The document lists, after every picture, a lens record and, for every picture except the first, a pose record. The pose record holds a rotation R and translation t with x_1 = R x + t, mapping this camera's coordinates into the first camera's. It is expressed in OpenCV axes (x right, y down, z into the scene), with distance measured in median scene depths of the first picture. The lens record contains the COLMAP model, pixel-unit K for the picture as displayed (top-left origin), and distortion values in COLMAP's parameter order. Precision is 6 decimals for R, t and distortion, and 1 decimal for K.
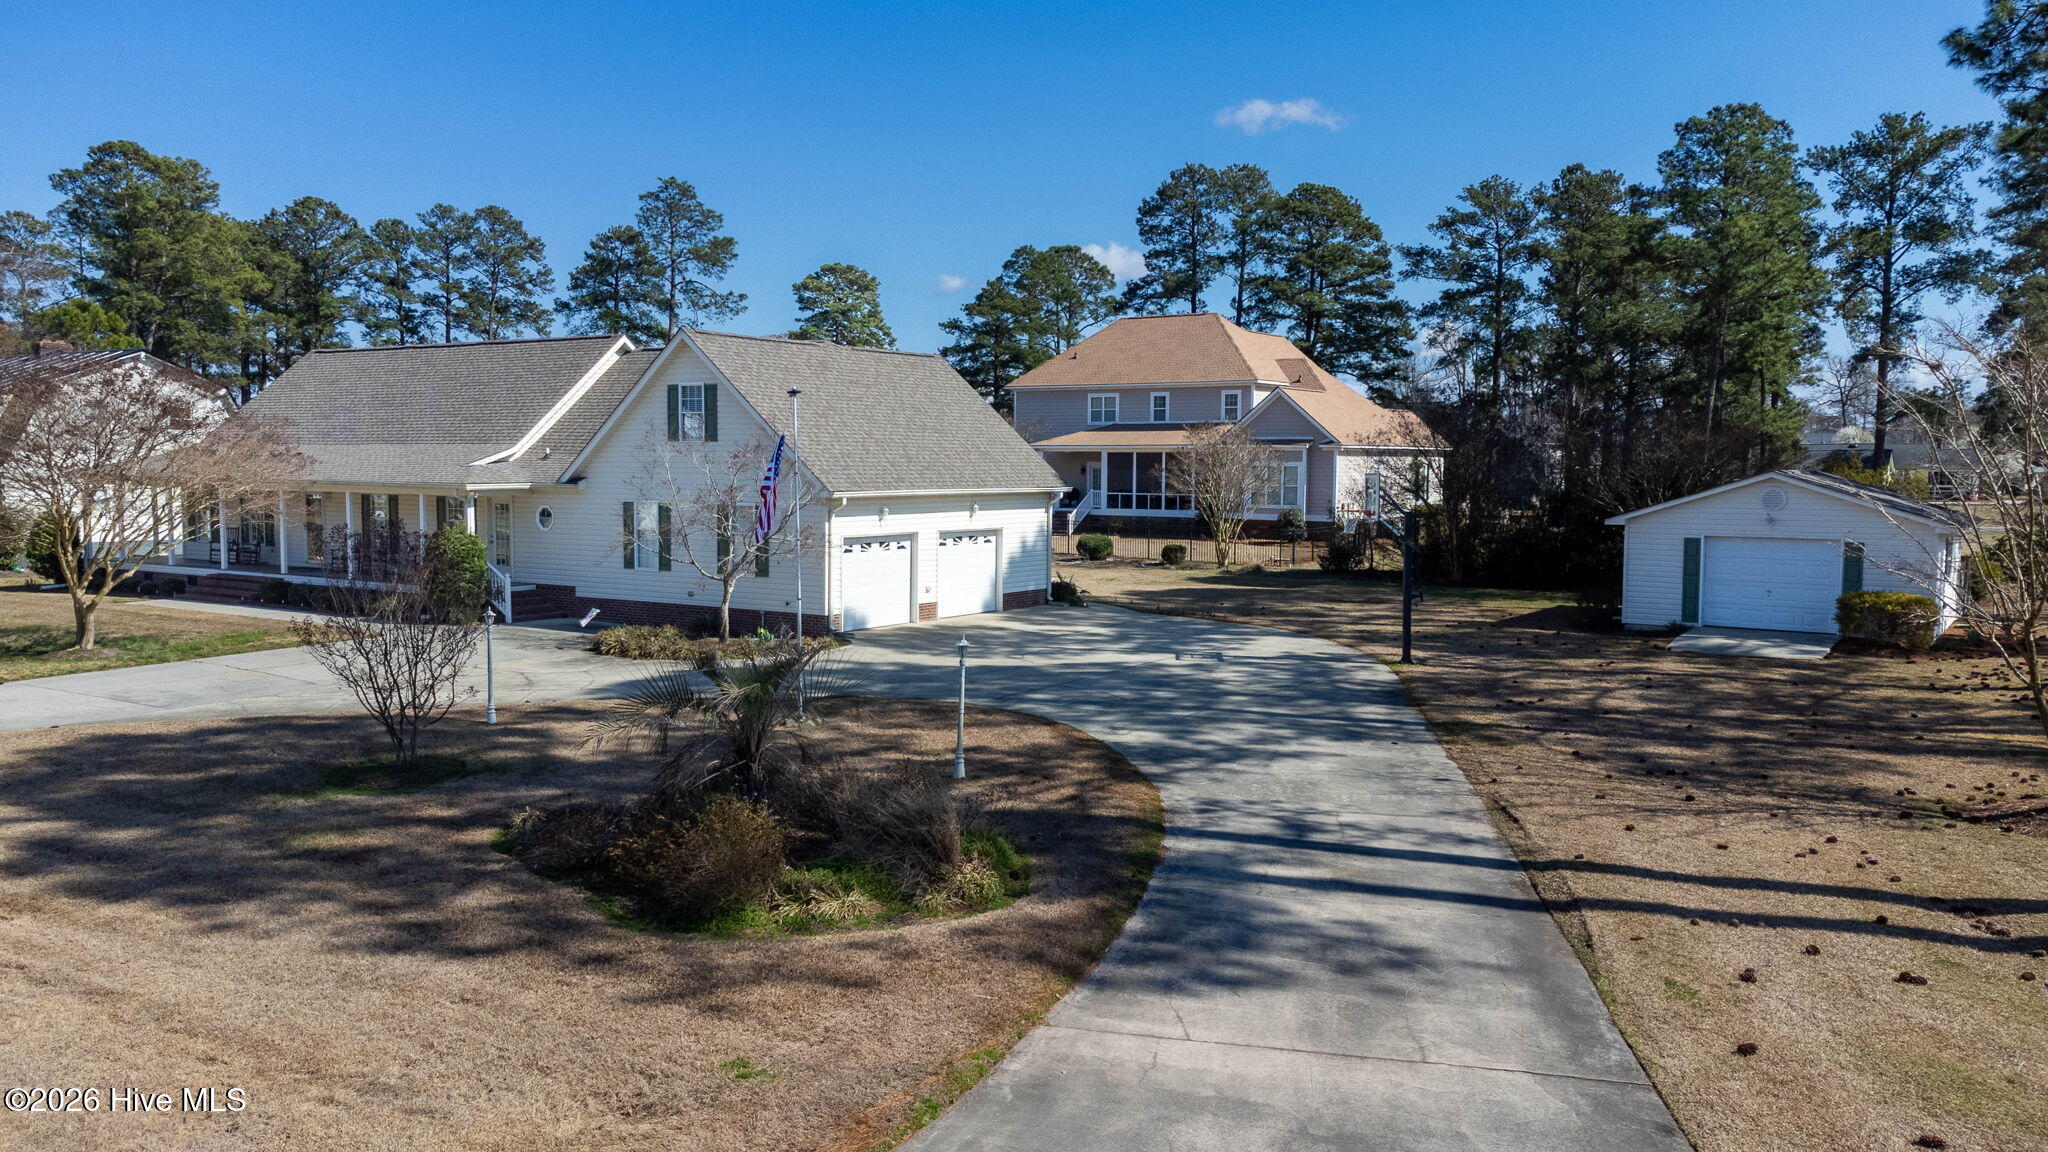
lens RADIAL K [[1516.8, 0, 1024.0], [0, 1516.8, 576.0], [0, 0, 1]] dist [0.052756, 0.003796]
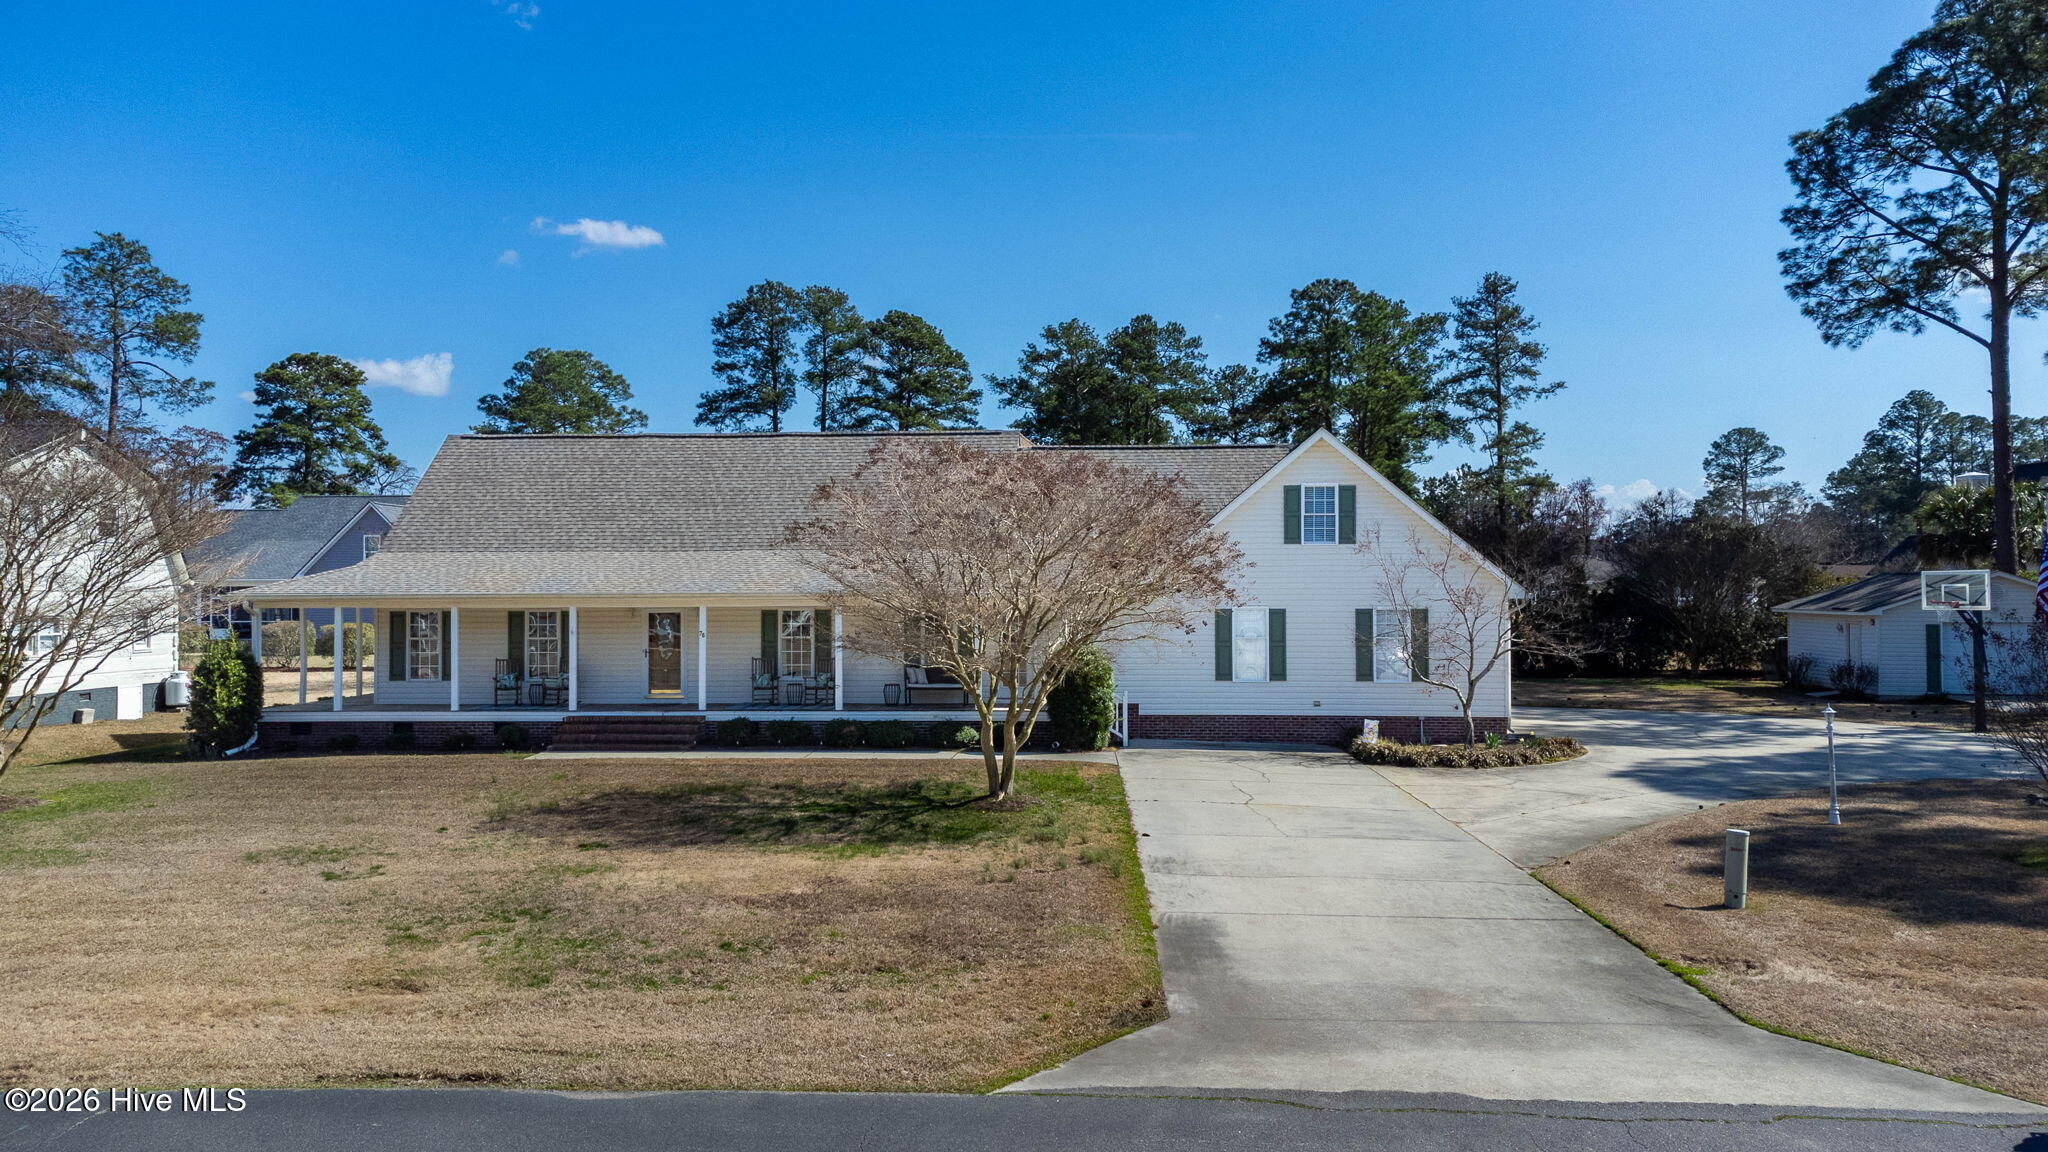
lens RADIAL K [[1530.4, 0, 1024.0], [0, 1530.4, 576.0], [0, 0, 1]] dist [0.064481, -0.006339]
pose [[0.875813, -0.003884, 0.482634, -0.443454], [0.043149, 0.996594, -0.070279, -0.005041], [-0.480718, 0.082376, 0.872998, 0.133091]]
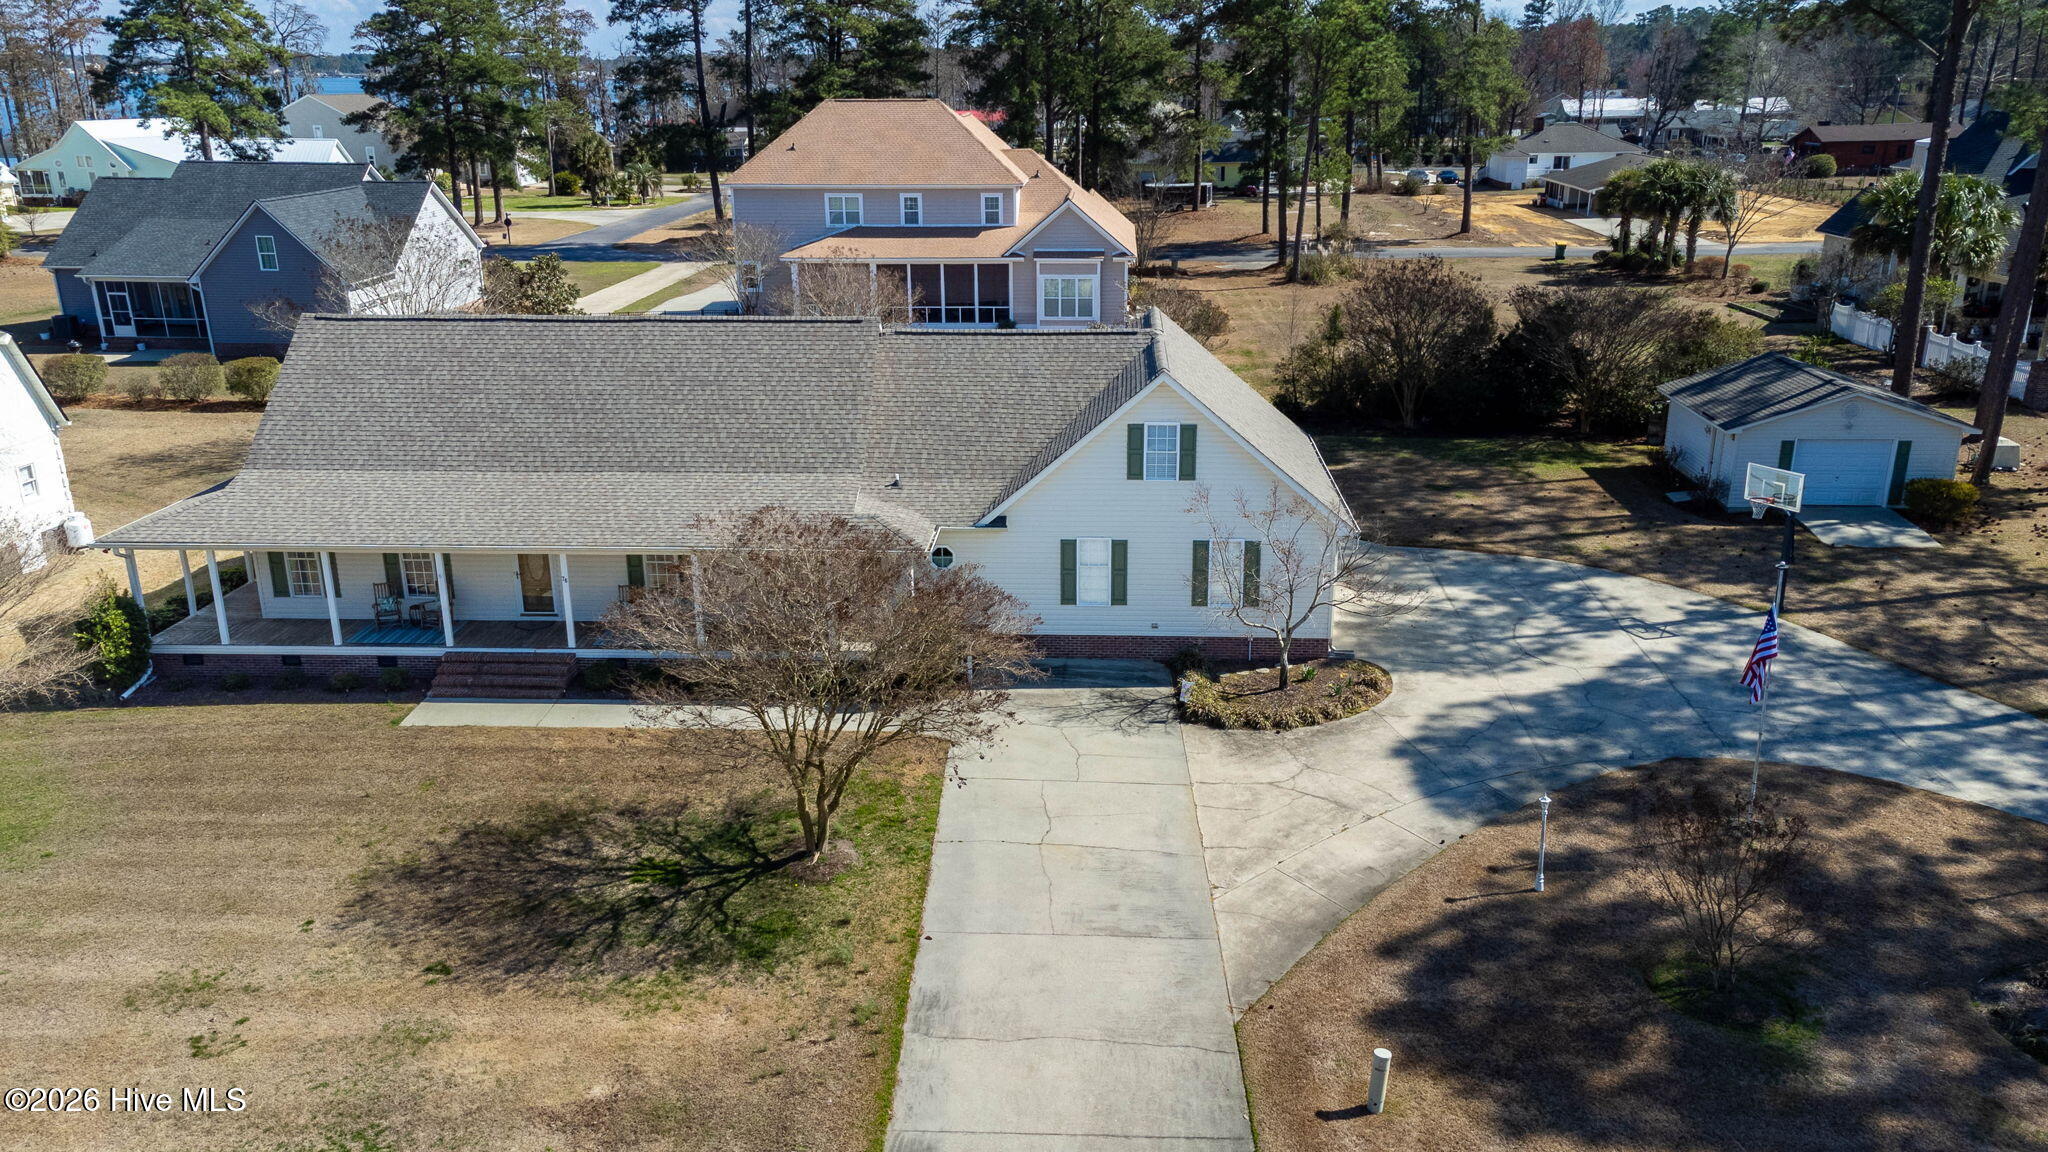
lens RADIAL K [[1558.1, 0, 1024.0], [0, 1558.1, 576.0], [0, 0, 1]] dist [0.066337, 0.001743]
pose [[0.870329, -0.164196, 0.464293, -0.405996], [0.051958, 0.968135, 0.244981, -0.147121], [-0.489723, -0.189090, 0.851126, 0.091950]]
